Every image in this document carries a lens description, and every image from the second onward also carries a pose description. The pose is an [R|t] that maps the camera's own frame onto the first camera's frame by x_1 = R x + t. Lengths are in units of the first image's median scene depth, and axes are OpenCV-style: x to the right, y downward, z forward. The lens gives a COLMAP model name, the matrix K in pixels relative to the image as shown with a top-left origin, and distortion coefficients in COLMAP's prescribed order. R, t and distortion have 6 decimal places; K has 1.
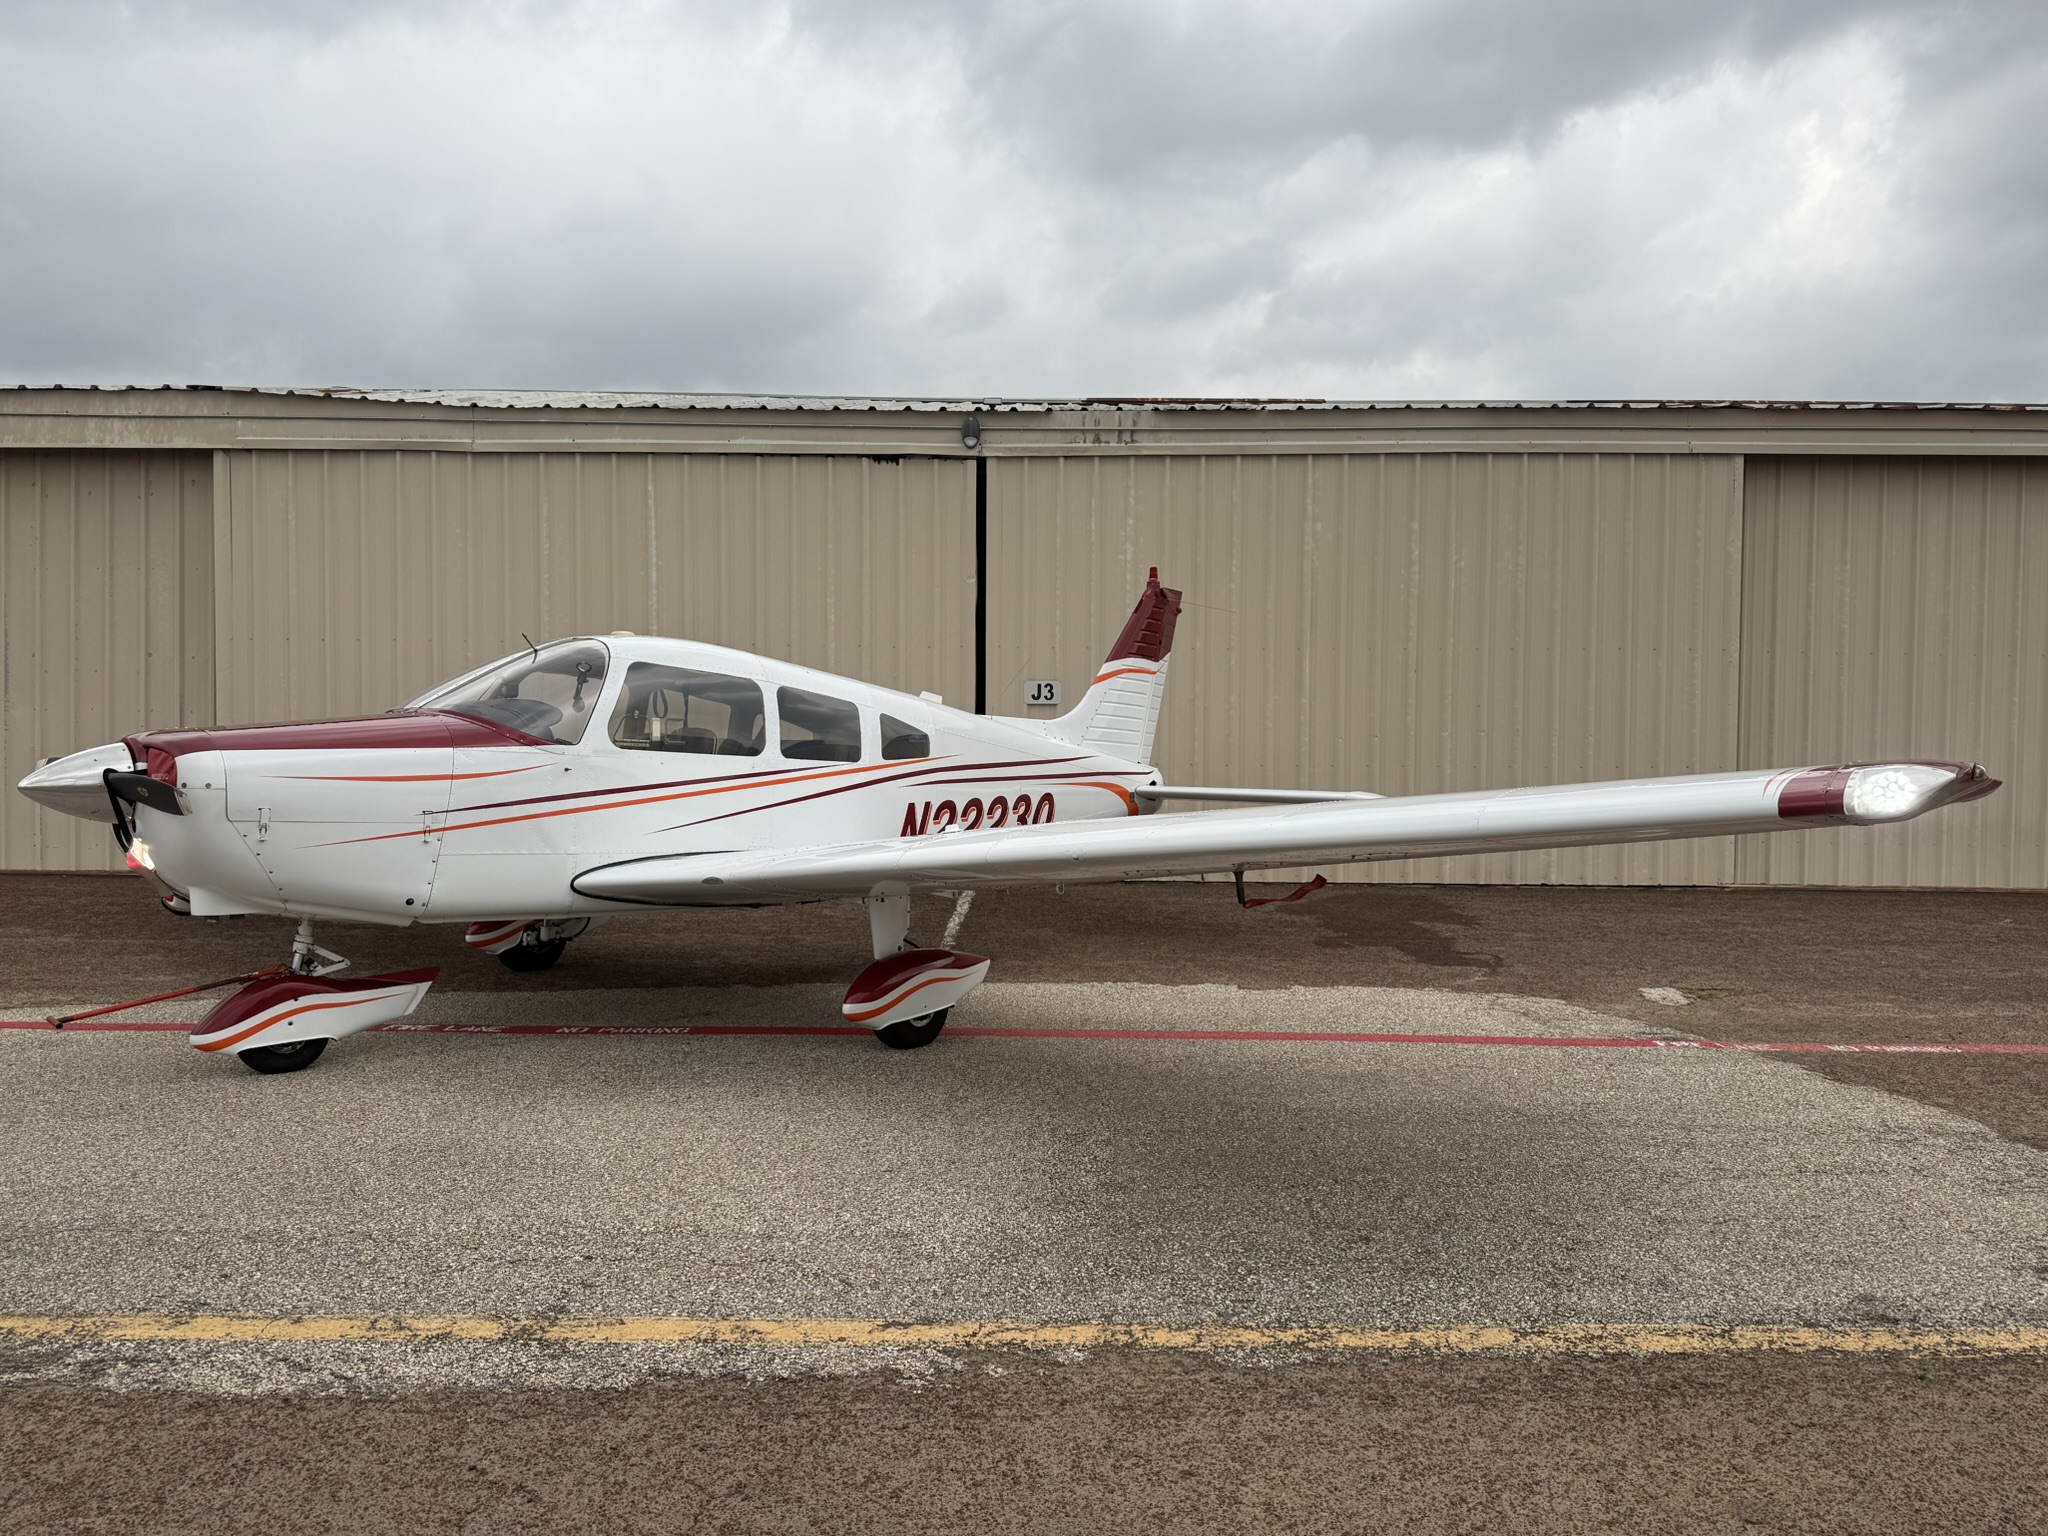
lens RADIAL K [[1431.7, 0, 1020.9], [0, 1431.7, 781.6], [0, 0, 1]] dist [0.124663, -0.188994]
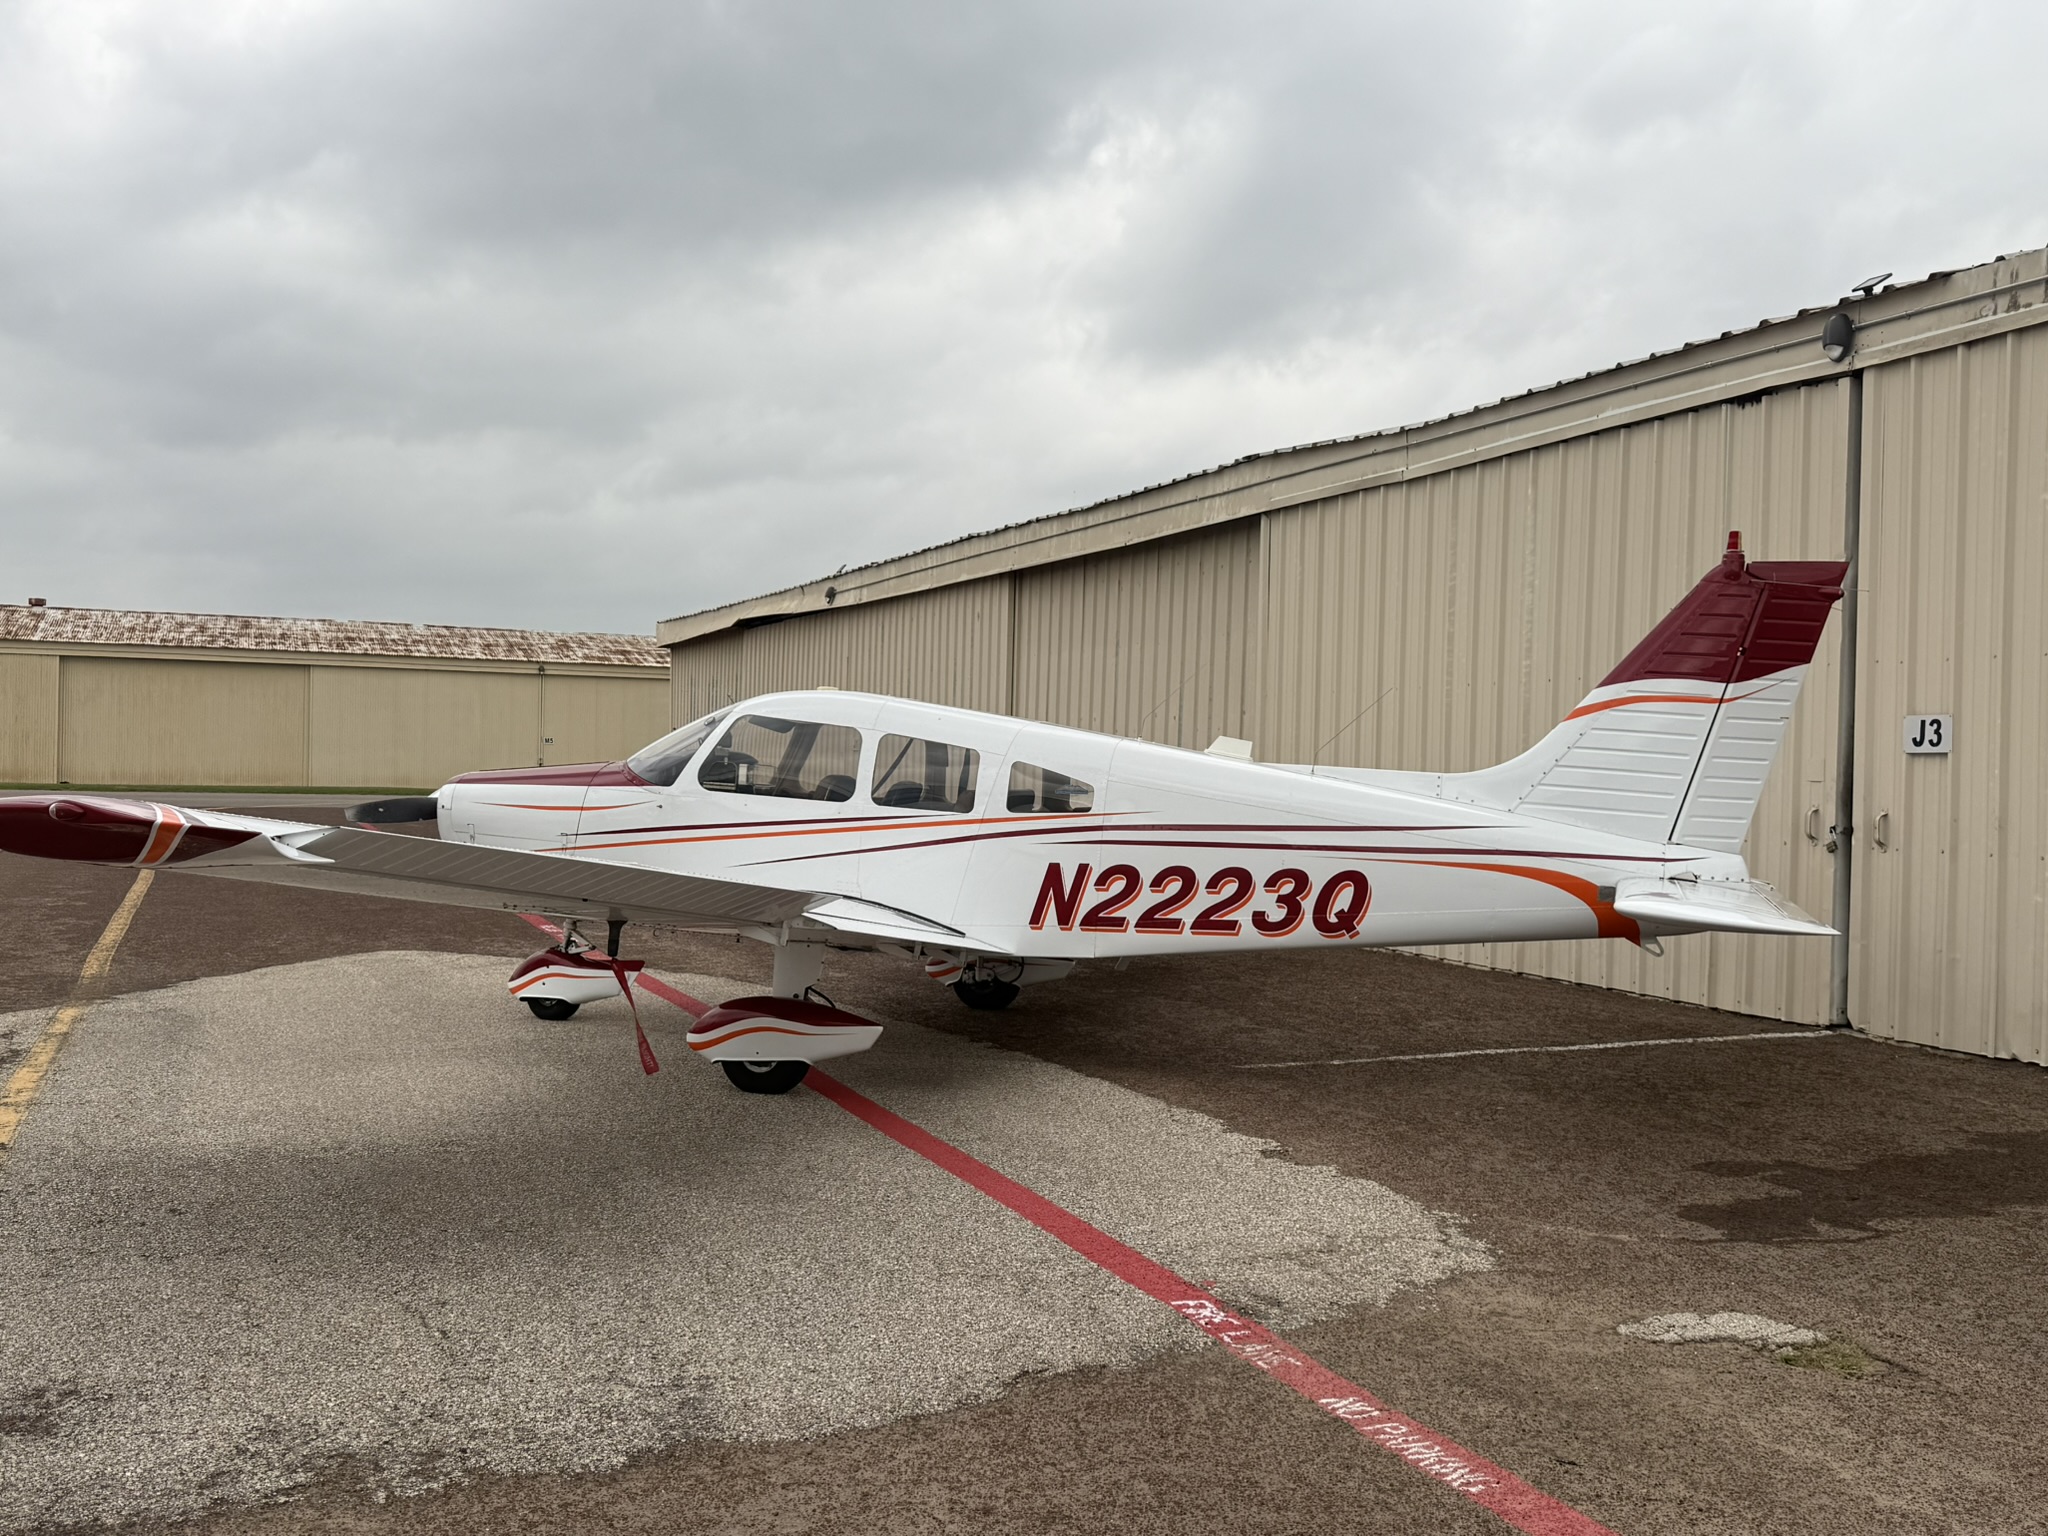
lens RADIAL K [[1883.1, 0, 1018.2], [0, 1883.1, 769.6], [0, 0, 1]] dist [0.161281, -0.279385]
pose [[0.379627, 0.003689, -0.925132, 0.627521], [-0.050814, 0.998566, -0.016870, -0.013862], [0.923743, 0.053414, 0.379270, 0.337698]]
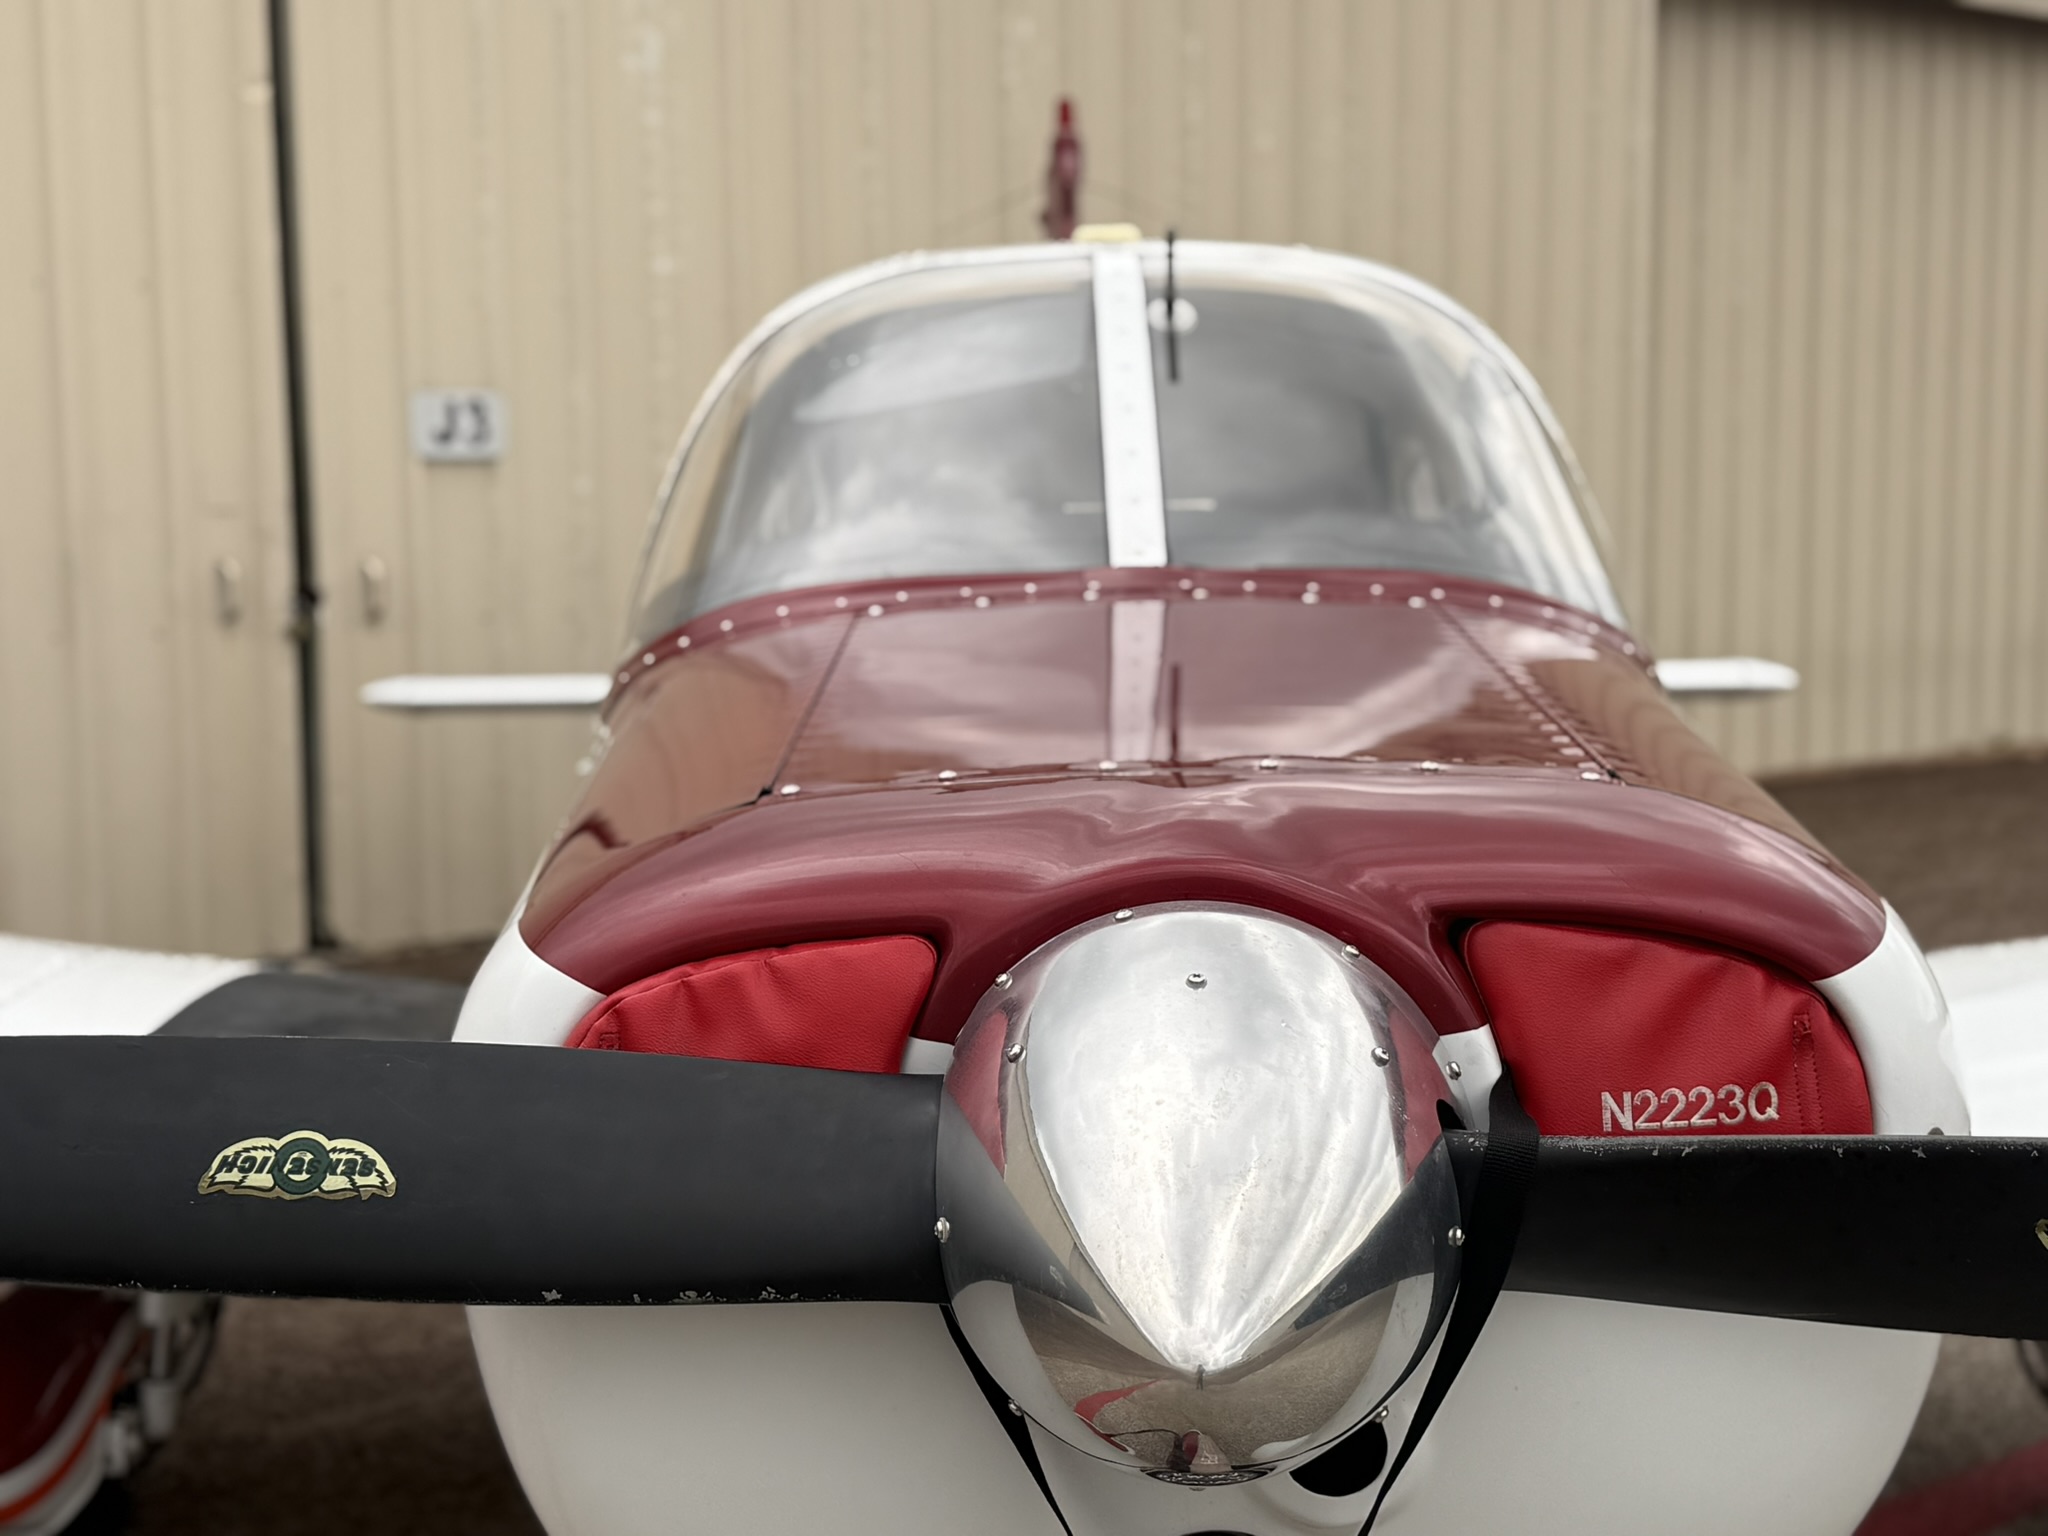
lens RADIAL K [[2863.7, 0, 1024.0], [0, 2863.7, 768.0], [0, 0, 1]] dist [0.150847, -0.143014]
pose [[0.763572, -0.076265, 0.641203, -0.353857], [0.034393, 0.996395, 0.077556, -0.027200], [-0.644806, -0.037167, 0.763442, 0.348045]]
